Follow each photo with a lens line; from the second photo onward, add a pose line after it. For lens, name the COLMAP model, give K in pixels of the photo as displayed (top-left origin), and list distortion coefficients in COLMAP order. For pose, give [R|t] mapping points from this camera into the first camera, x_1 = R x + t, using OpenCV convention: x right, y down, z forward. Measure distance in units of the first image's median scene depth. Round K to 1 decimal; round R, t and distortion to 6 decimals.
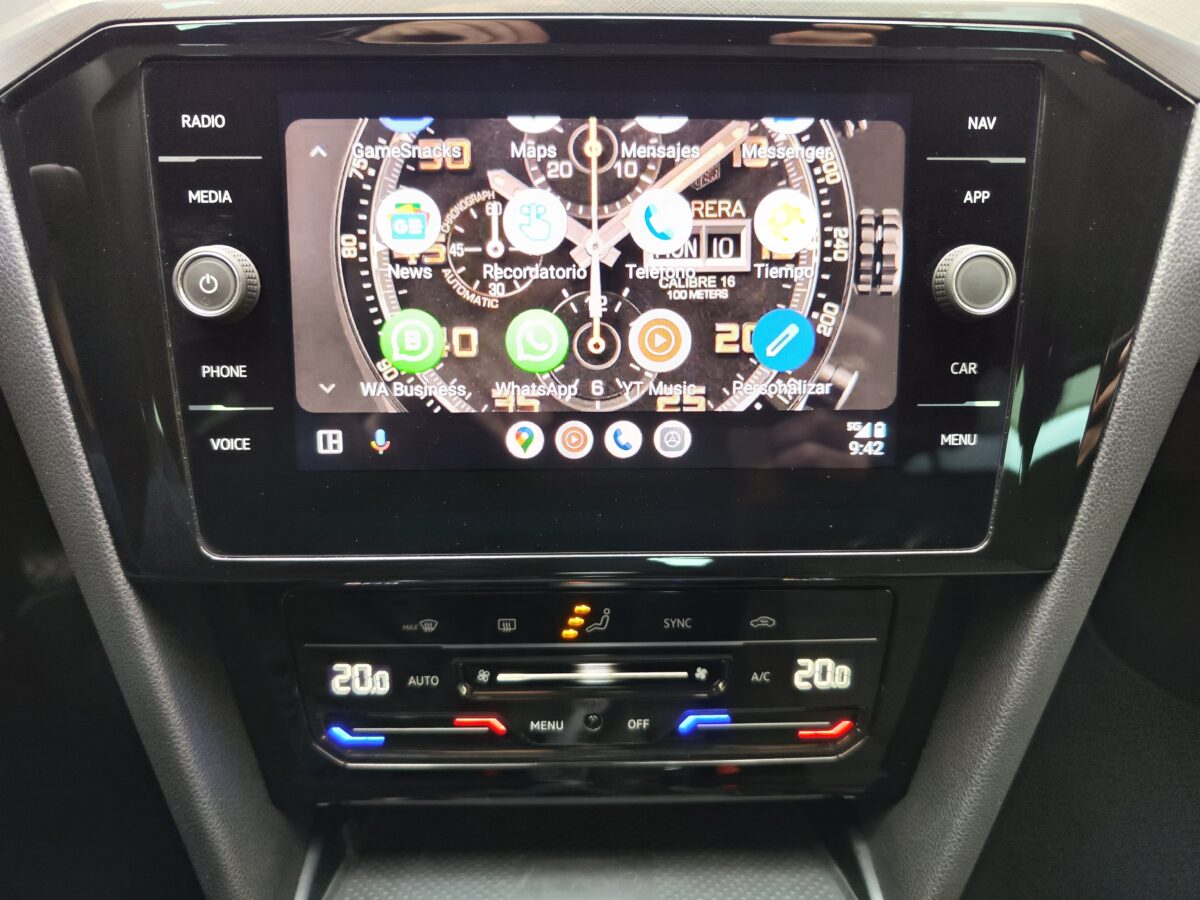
lens RADIAL K [[846.3, 0, 608.4], [0, 846.3, 433.5], [0, 0, 1]] dist [-0.021117, 0.005594]
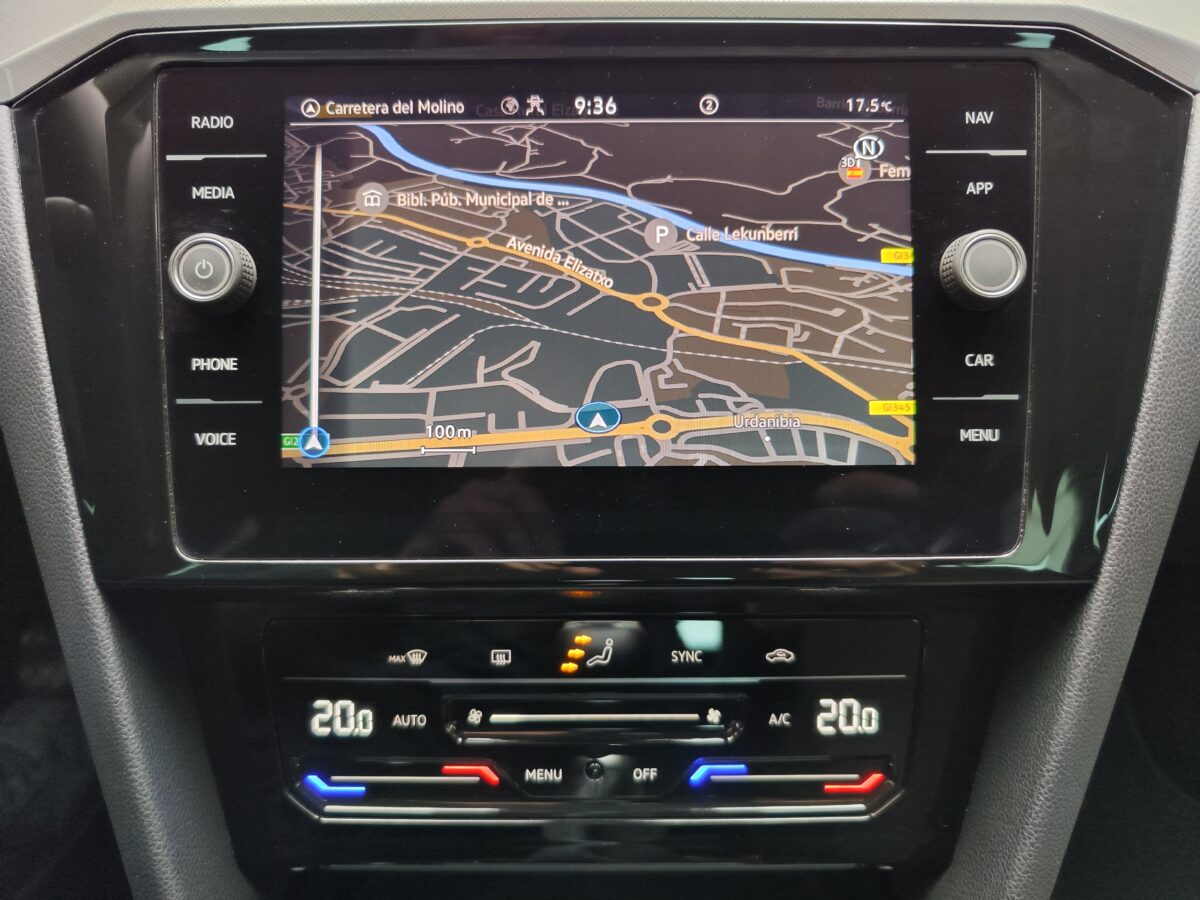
lens RADIAL K [[846.3, 0, 607.6], [0, 846.3, 446.3], [0, 0, 1]] dist [-0.021117, 0.005594]
pose [[0.999643, -0.004262, -0.026385, 0.024841], [-0.000226, 0.985824, -0.167780, 0.179453], [0.026726, 0.167726, 0.985471, 0.062839]]
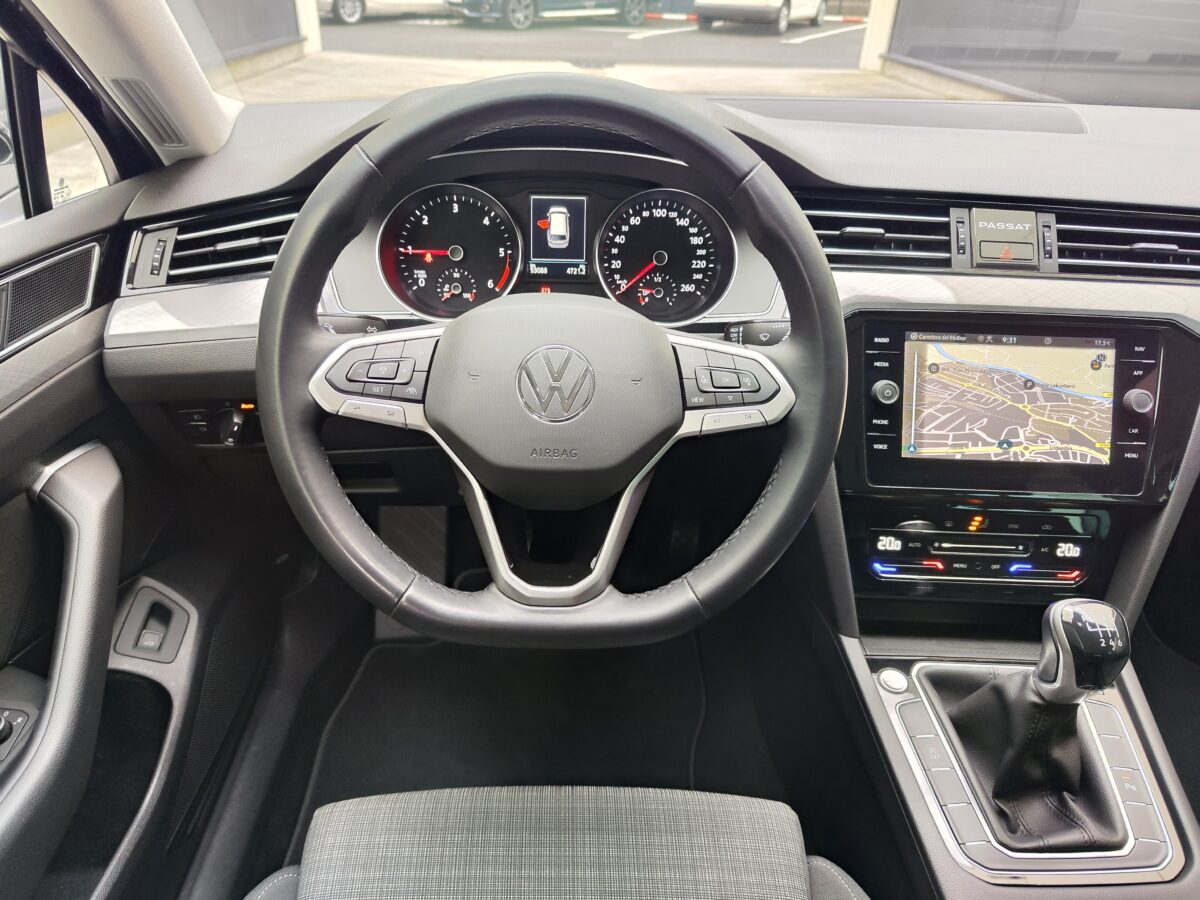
lens RADIAL K [[821.3, 0, 596.1], [0, 821.3, 438.2], [0, 0, 1]] dist [0.015065, -0.008330]
pose [[0.999007, 0.038087, -0.023119, -1.350739], [-0.040311, 0.993669, -0.104870, 0.319082], [0.018979, 0.105697, 0.994217, -1.844742]]
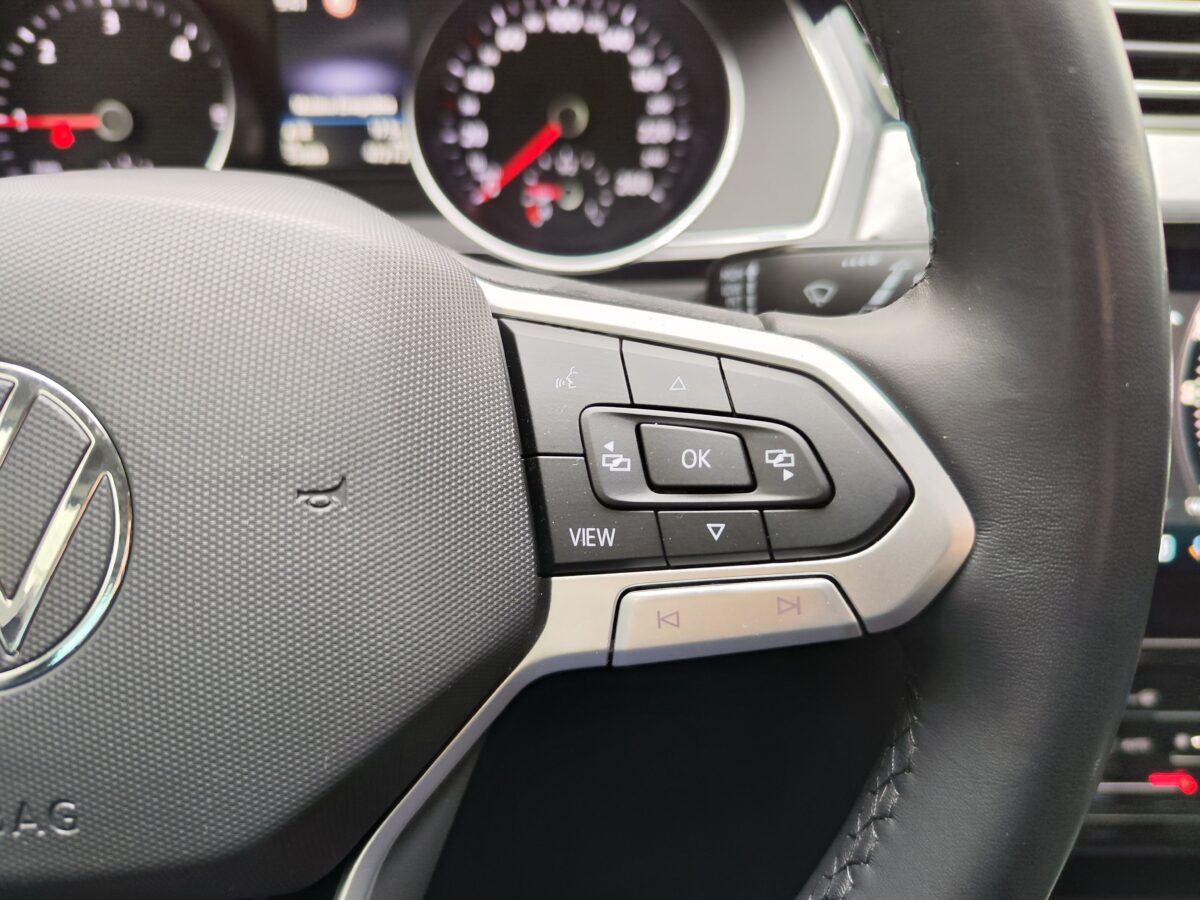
lens RADIAL K [[846.3, 0, 623.8], [0, 846.3, 433.9], [0, 0, 1]] dist [-0.021117, 0.005594]
pose [[0.999996, 0.002358, 0.001394, -1.112185], [-0.002271, 0.998208, -0.059793, -0.063373], [-0.001533, 0.059790, 0.998210, -0.247167]]
